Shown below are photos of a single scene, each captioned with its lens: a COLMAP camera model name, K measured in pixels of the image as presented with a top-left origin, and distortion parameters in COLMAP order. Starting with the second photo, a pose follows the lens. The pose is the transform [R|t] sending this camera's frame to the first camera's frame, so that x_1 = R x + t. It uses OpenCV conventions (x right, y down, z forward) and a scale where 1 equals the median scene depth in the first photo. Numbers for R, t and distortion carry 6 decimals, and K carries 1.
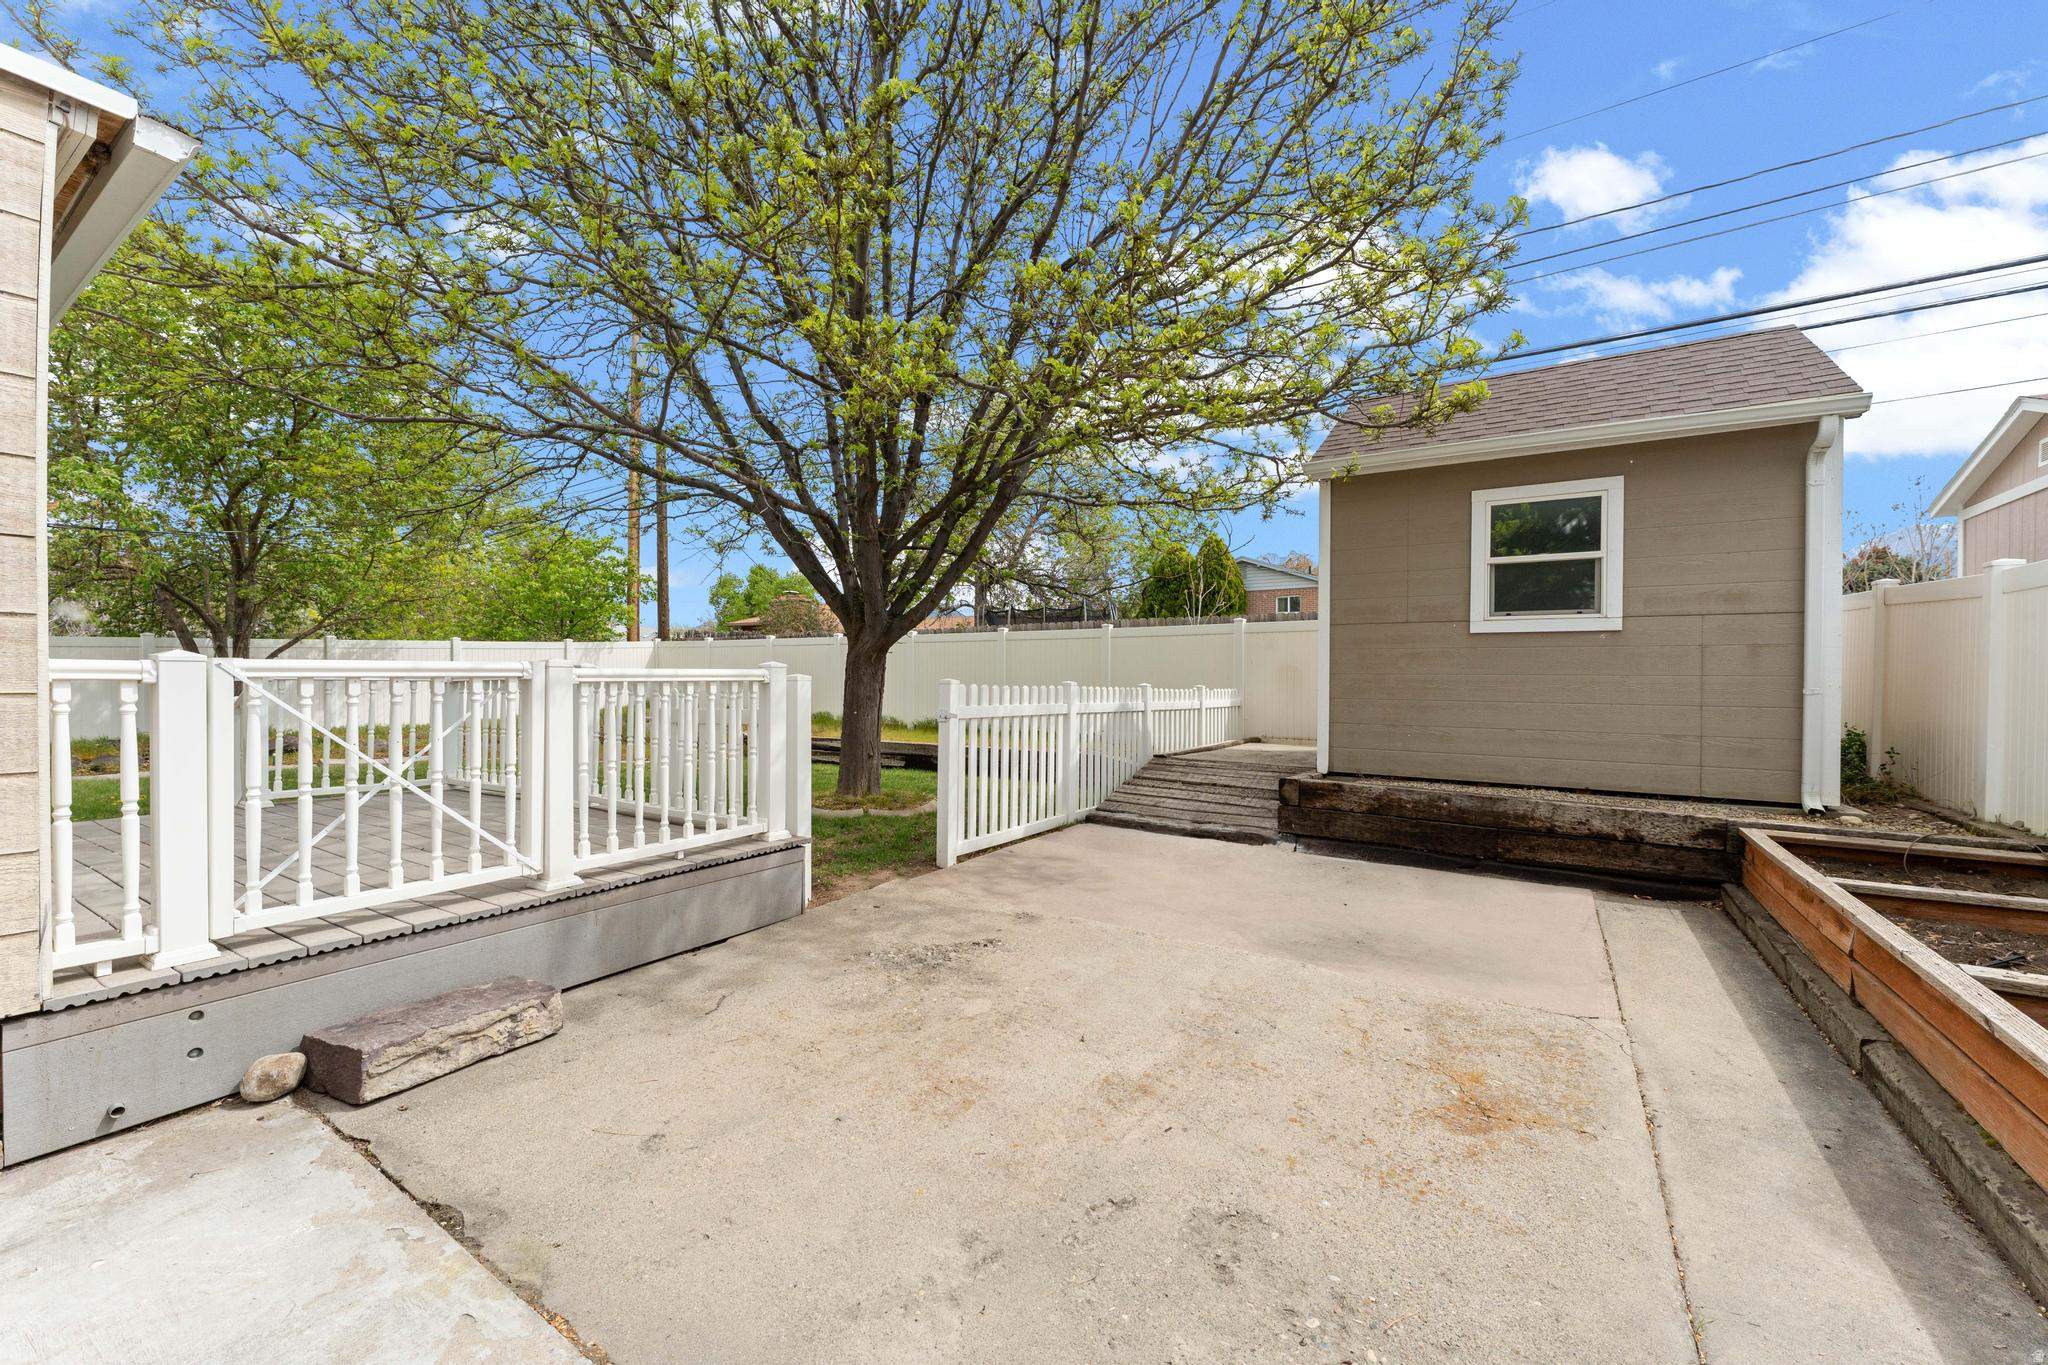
lens RADIAL K [[814.1, 0, 1024.0], [0, 814.1, 682.5], [0, 0, 1]] dist [-0.000169, 0.000139]
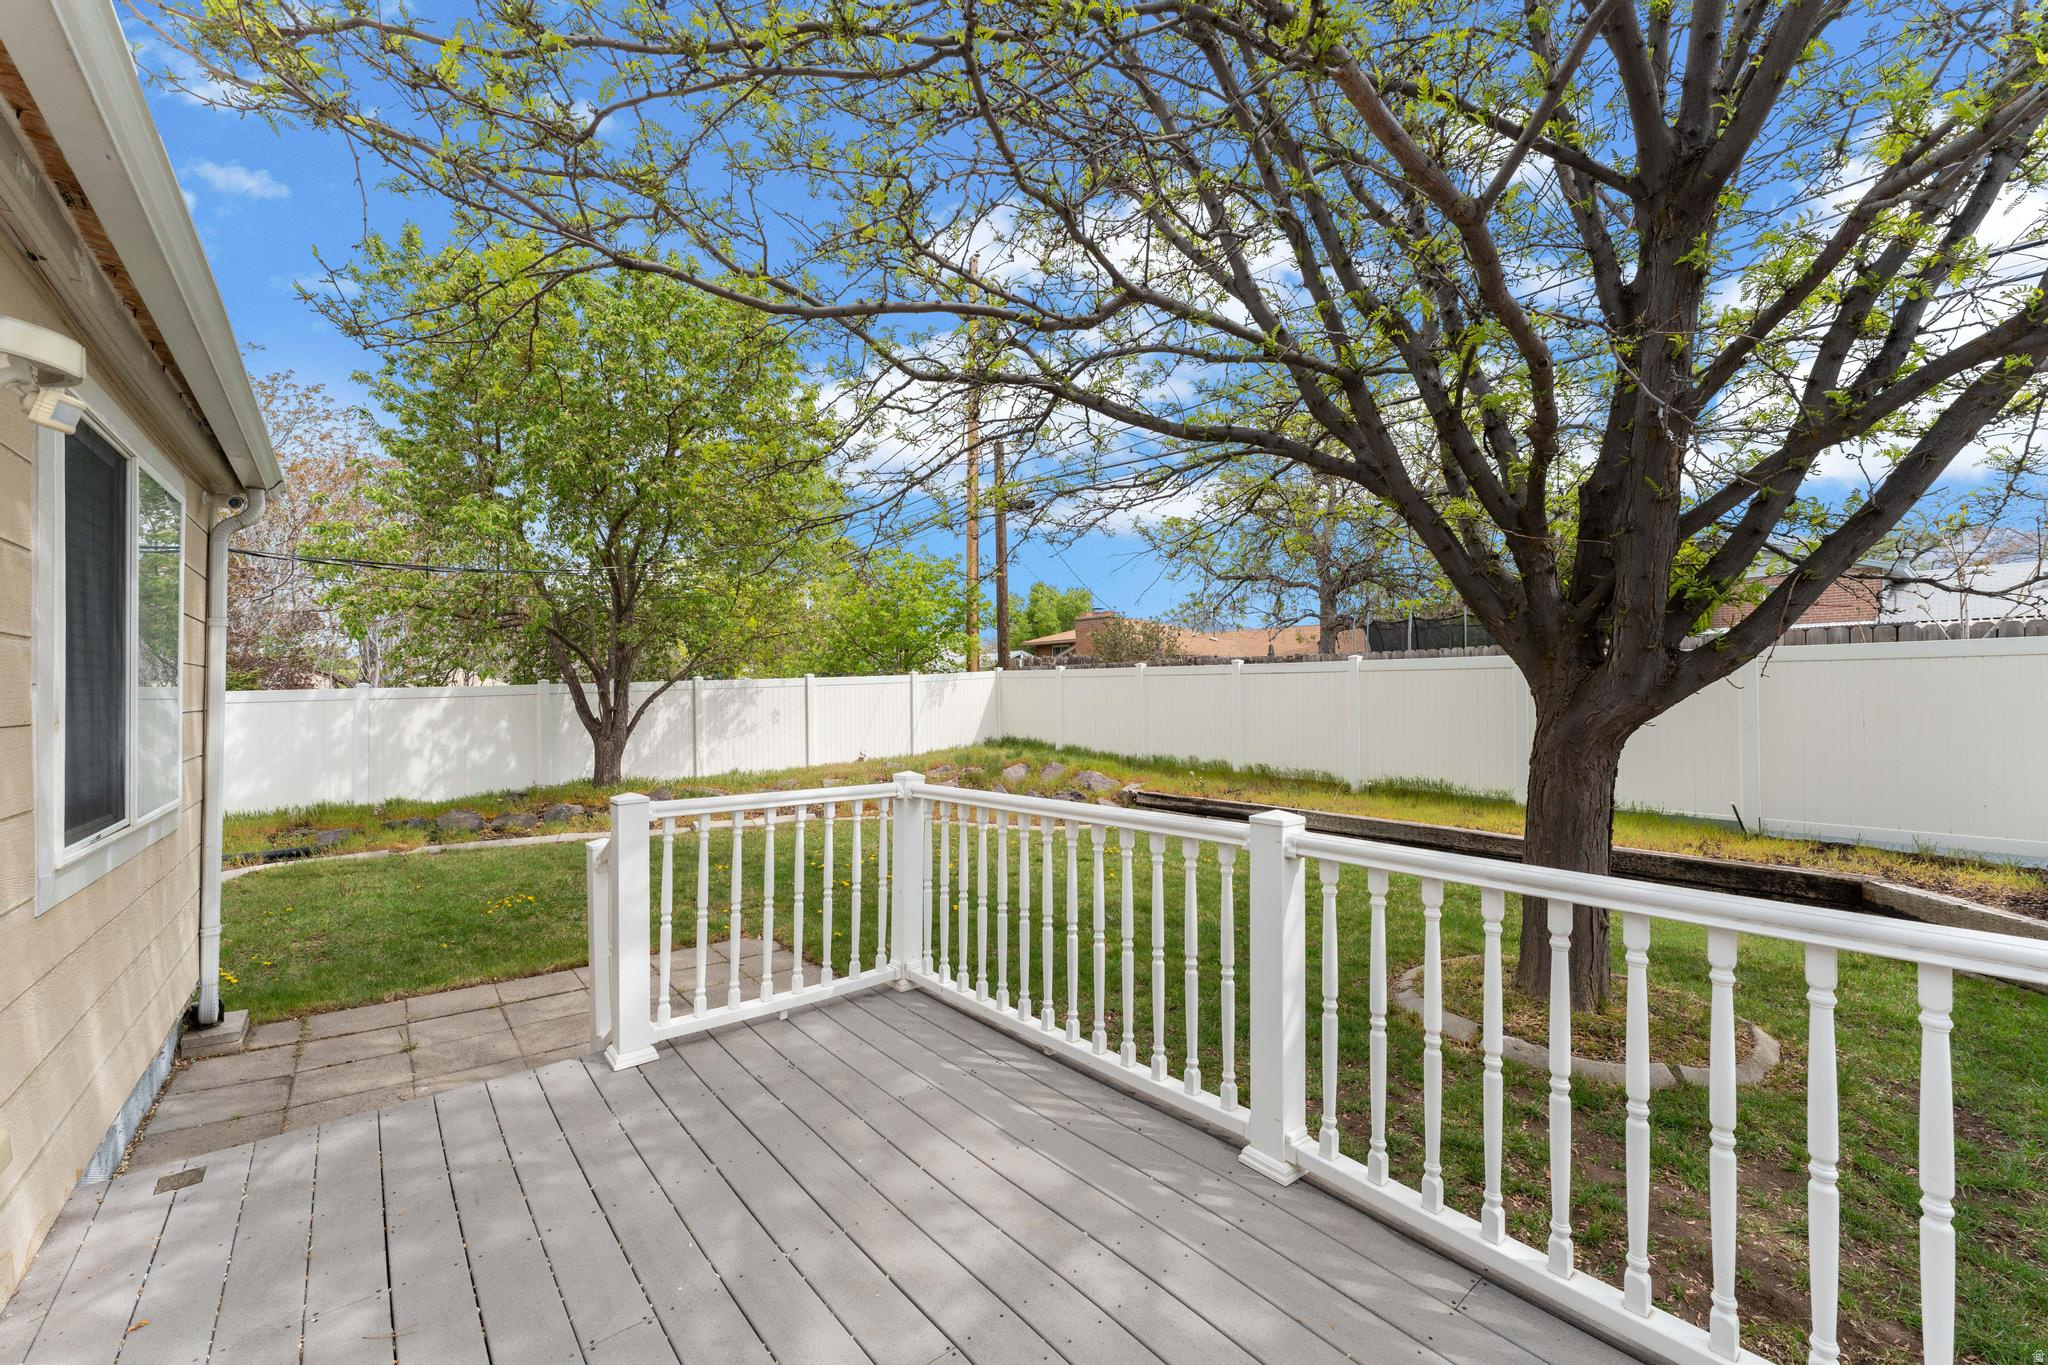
lens RADIAL K [[814.1, 0, 1024.0], [0, 814.1, 682.5], [0, 0, 1]] dist [-0.000169, 0.000139]
pose [[0.951978, -0.014730, -0.305811, -0.219948], [0.010210, 0.999814, -0.016374, -0.033266], [0.305995, 0.012465, 0.951952, 0.234761]]
